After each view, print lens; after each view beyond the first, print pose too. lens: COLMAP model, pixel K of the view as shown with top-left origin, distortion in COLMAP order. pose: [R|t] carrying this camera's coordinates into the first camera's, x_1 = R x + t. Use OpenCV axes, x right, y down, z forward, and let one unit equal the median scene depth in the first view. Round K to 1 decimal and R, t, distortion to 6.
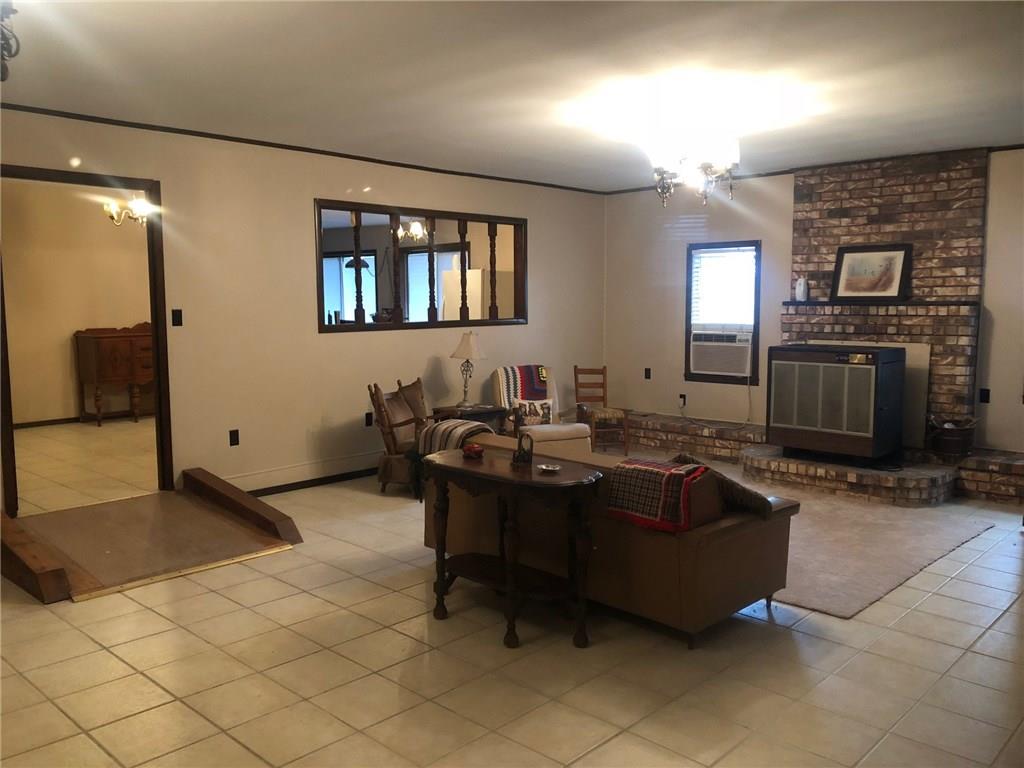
lens RADIAL K [[831.0, 0, 512.7], [0, 831.0, 379.3], [0, 0, 1]] dist [0.016736, -0.000583]
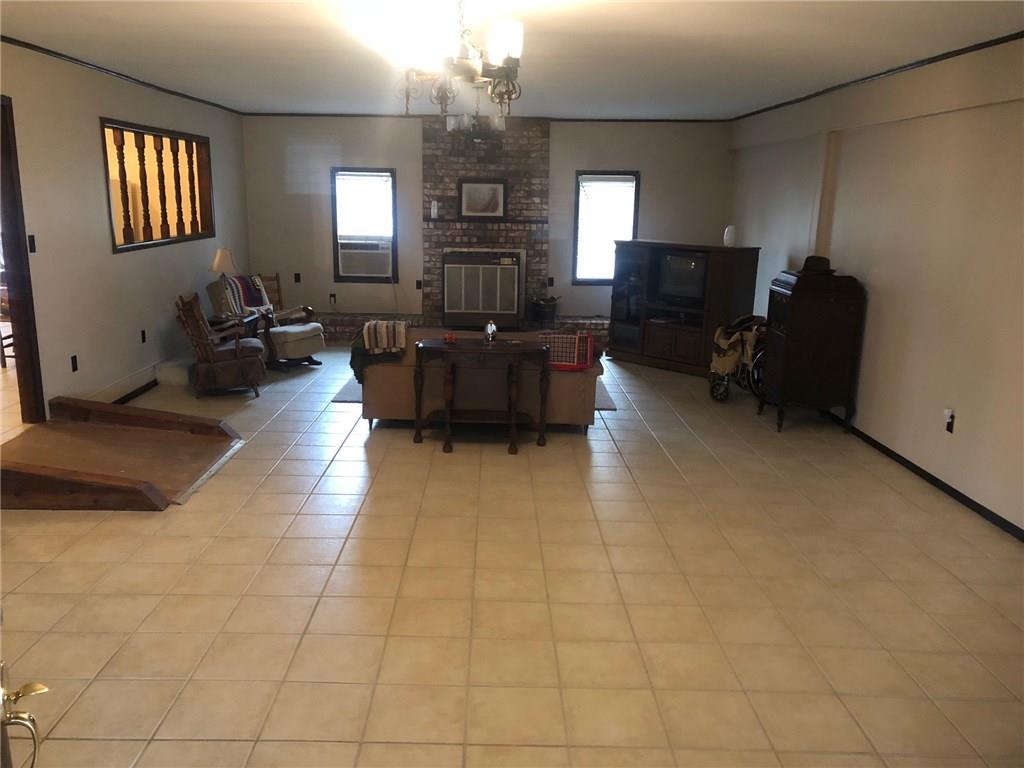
lens RADIAL K [[831.0, 0, 512.5], [0, 831.0, 390.1], [0, 0, 1]] dist [0.016736, -0.000583]
pose [[0.720410, -0.142167, 0.678821, -0.532161], [0.044560, 0.986231, 0.159258, -0.029526], [-0.692115, -0.084483, 0.716826, -0.074739]]
